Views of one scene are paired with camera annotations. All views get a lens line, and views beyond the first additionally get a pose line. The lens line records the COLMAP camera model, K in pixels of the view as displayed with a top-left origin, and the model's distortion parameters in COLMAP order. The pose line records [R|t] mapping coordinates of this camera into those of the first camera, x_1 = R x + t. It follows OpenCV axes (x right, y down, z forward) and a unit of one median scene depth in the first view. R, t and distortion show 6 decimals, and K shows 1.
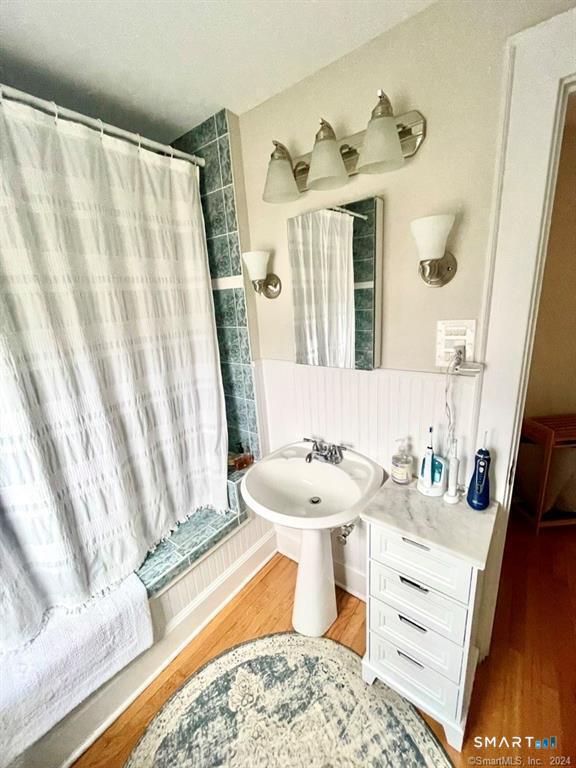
lens RADIAL K [[310.3, 0, 288.4], [0, 310.3, 380.7], [0, 0, 1]] dist [0.000862, 0.000119]
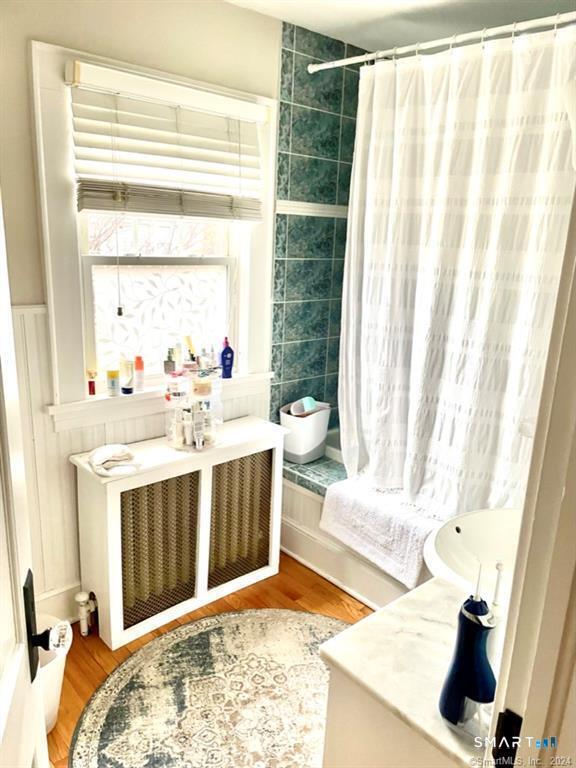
lens RADIAL K [[573.4, 0, 288.0], [0, 573.4, 384.0], [0, 0, 1]] dist [0.135516, -0.146433]
pose [[-0.194164, 0.306103, -0.931988, 1.239597], [-0.290184, 0.889626, 0.352645, -0.254311], [0.937066, 0.338919, -0.083907, 0.672162]]
